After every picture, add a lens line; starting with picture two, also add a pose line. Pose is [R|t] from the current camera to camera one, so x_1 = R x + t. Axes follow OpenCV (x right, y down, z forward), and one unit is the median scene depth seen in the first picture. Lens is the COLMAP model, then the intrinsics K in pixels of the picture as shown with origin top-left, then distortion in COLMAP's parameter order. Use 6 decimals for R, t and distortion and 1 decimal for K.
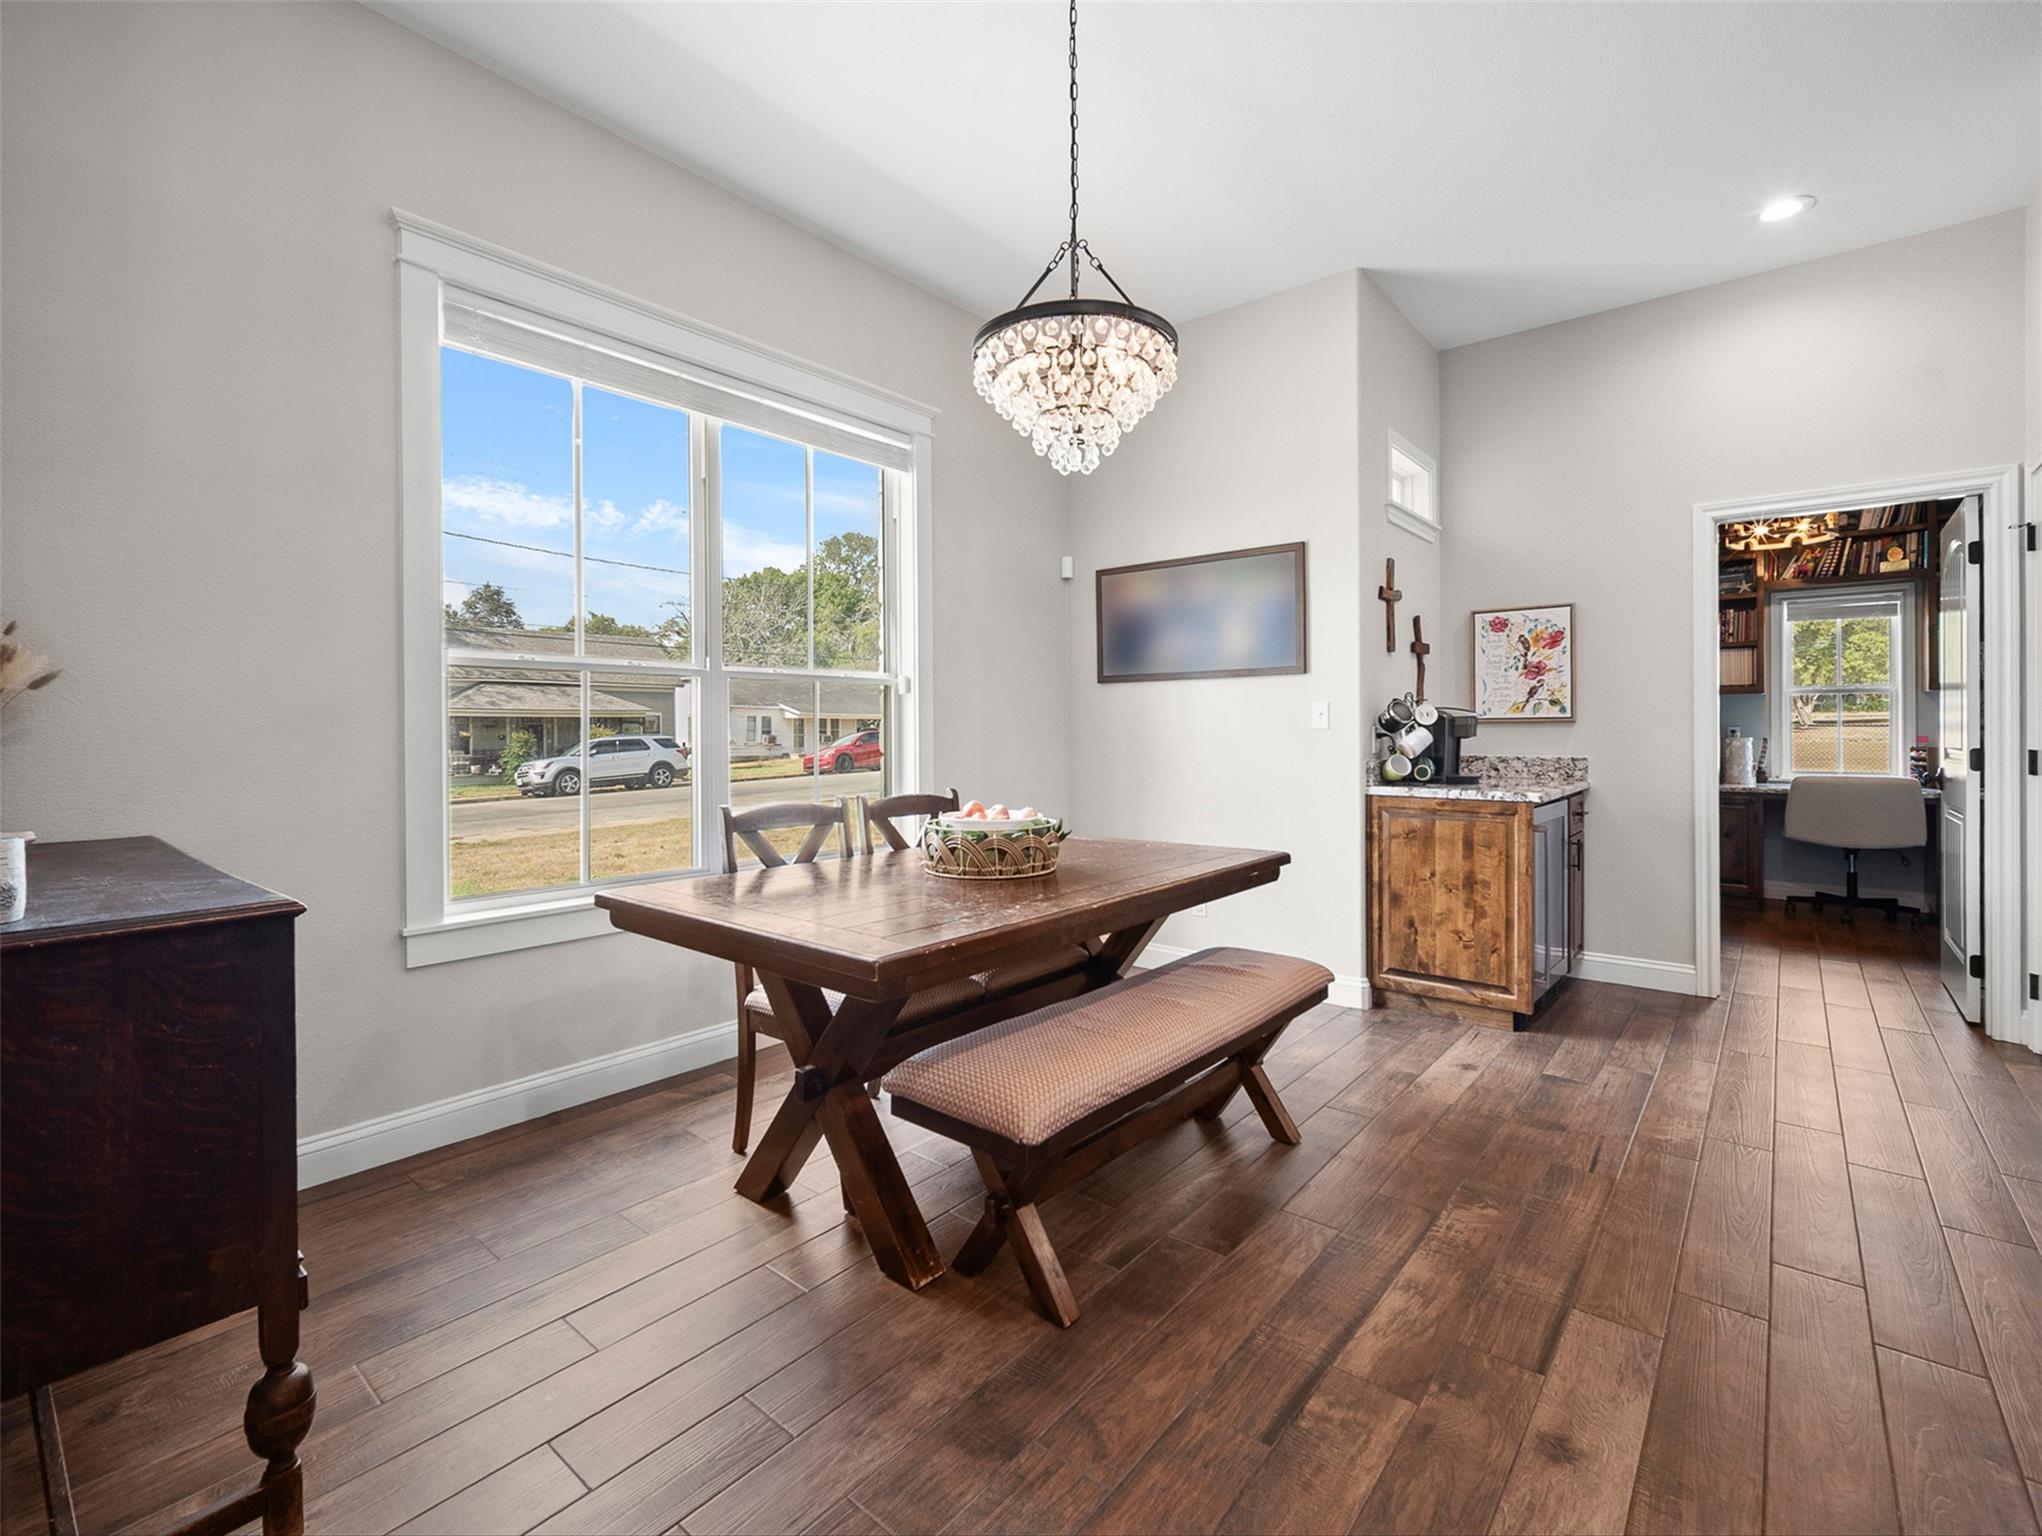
lens RADIAL K [[914.3, 0, 1017.0], [0, 914.3, 740.4], [0, 0, 1]] dist [-0.005107, -0.000104]
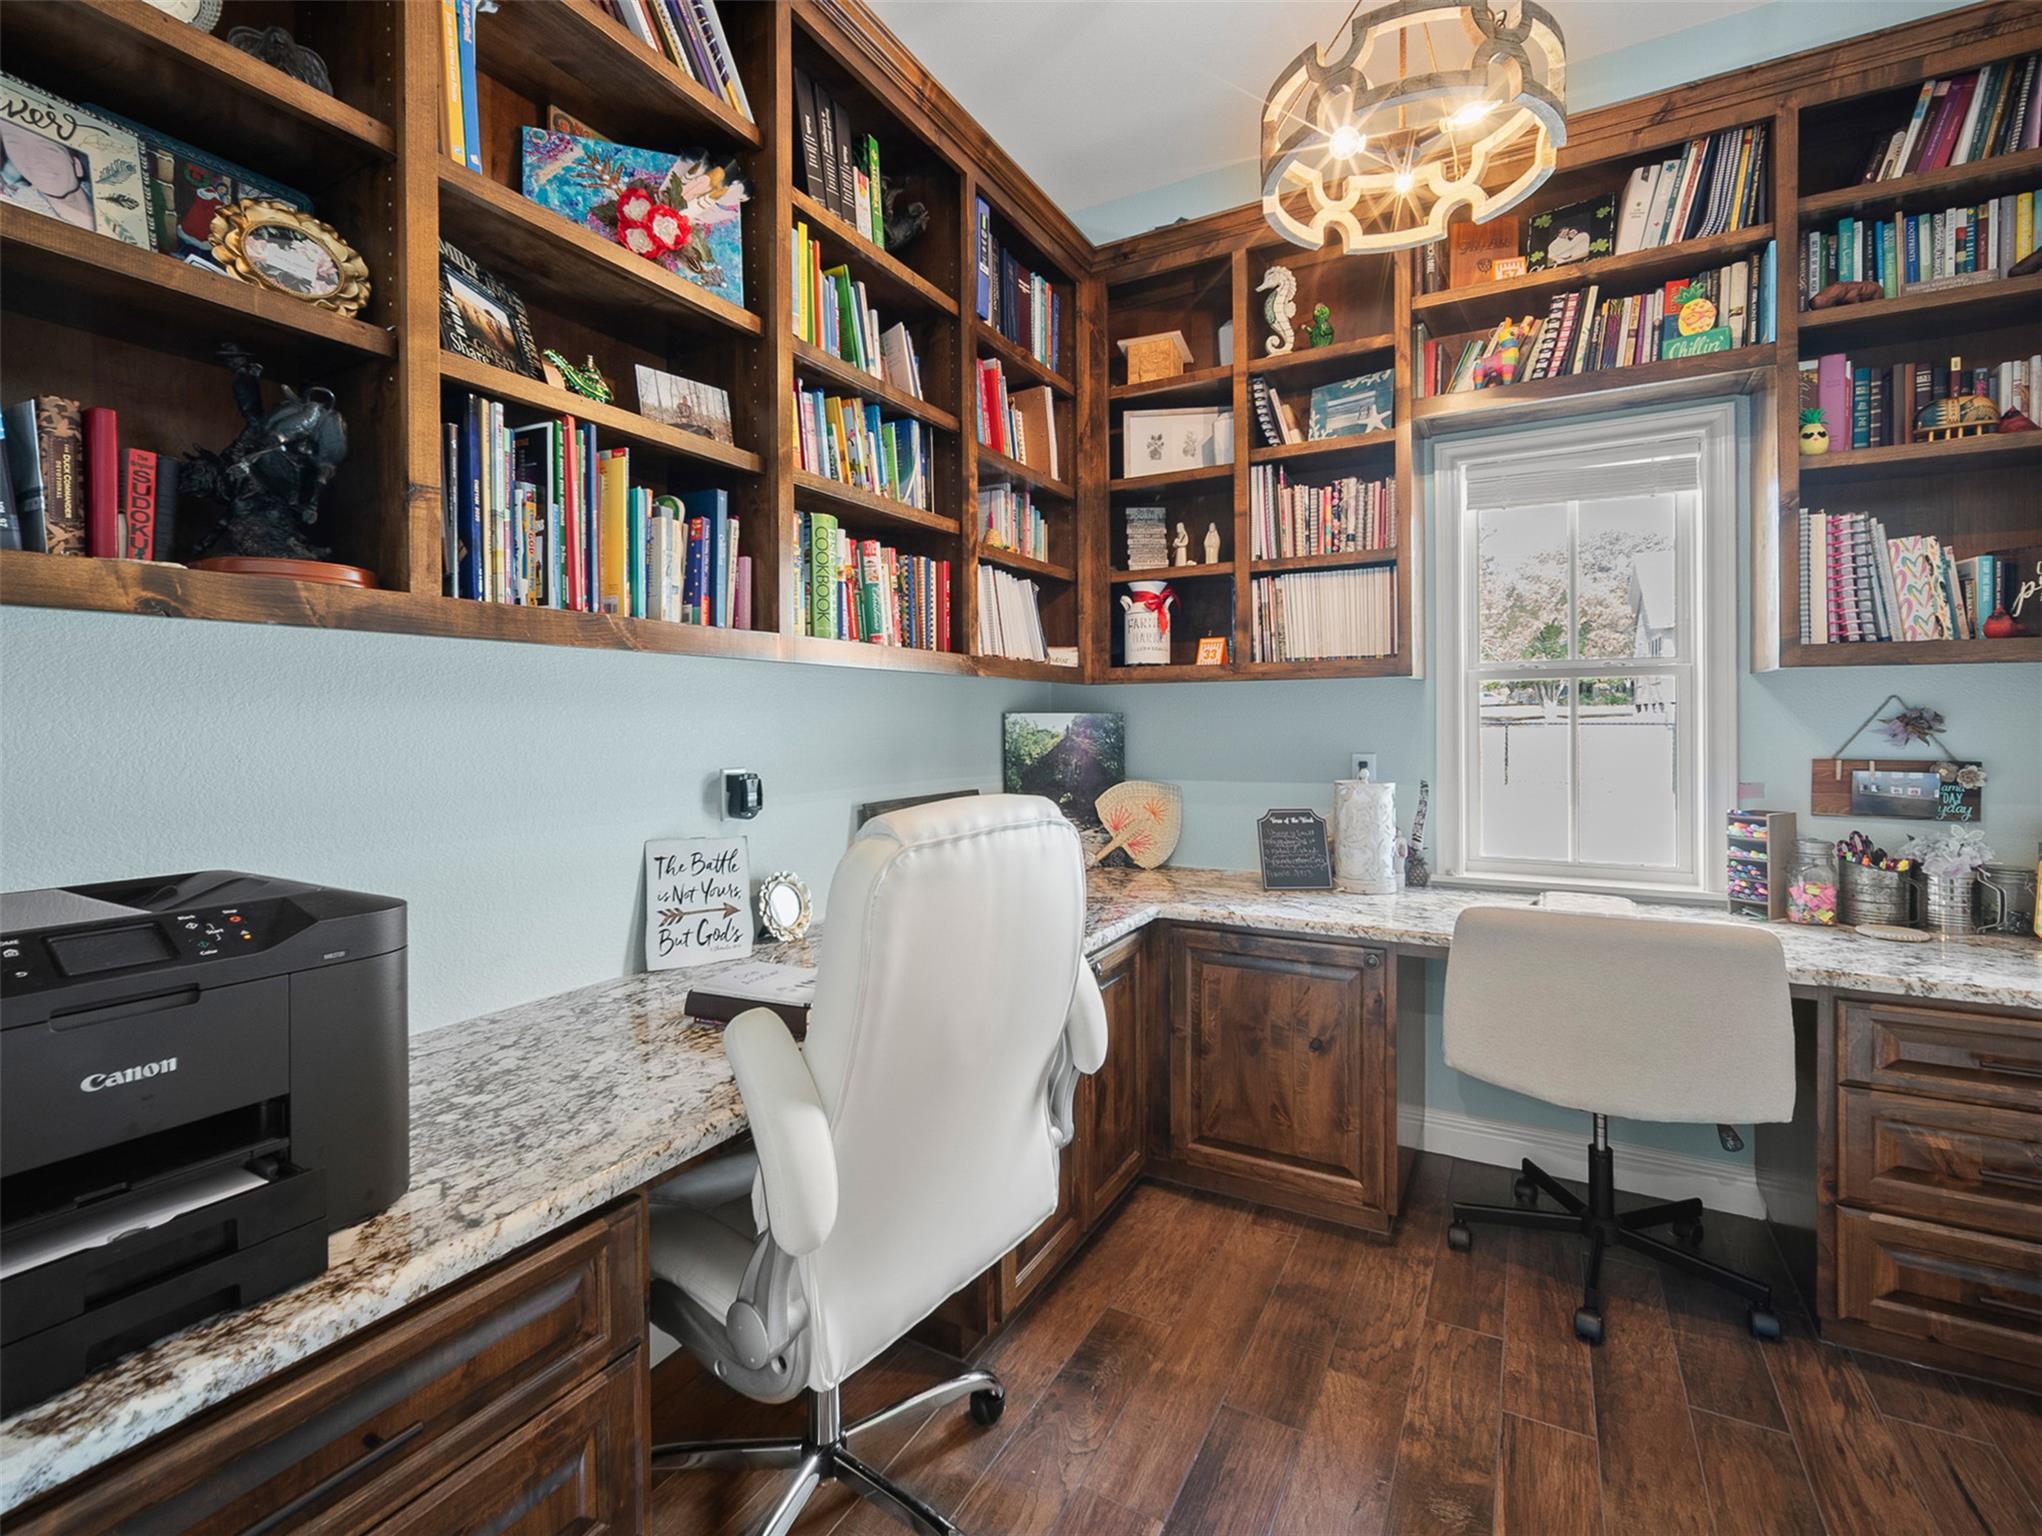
lens RADIAL K [[921.3, 0, 1023.3], [0, 921.3, 729.9], [0, 0, 1]] dist [-0.022424, 0.011877]
pose [[0.982261, 0.000195, 0.187518, 0.594392], [0.000259, 0.999997, -0.002397, -0.027523], [-0.187518, 0.002403, 0.982258, 0.654696]]
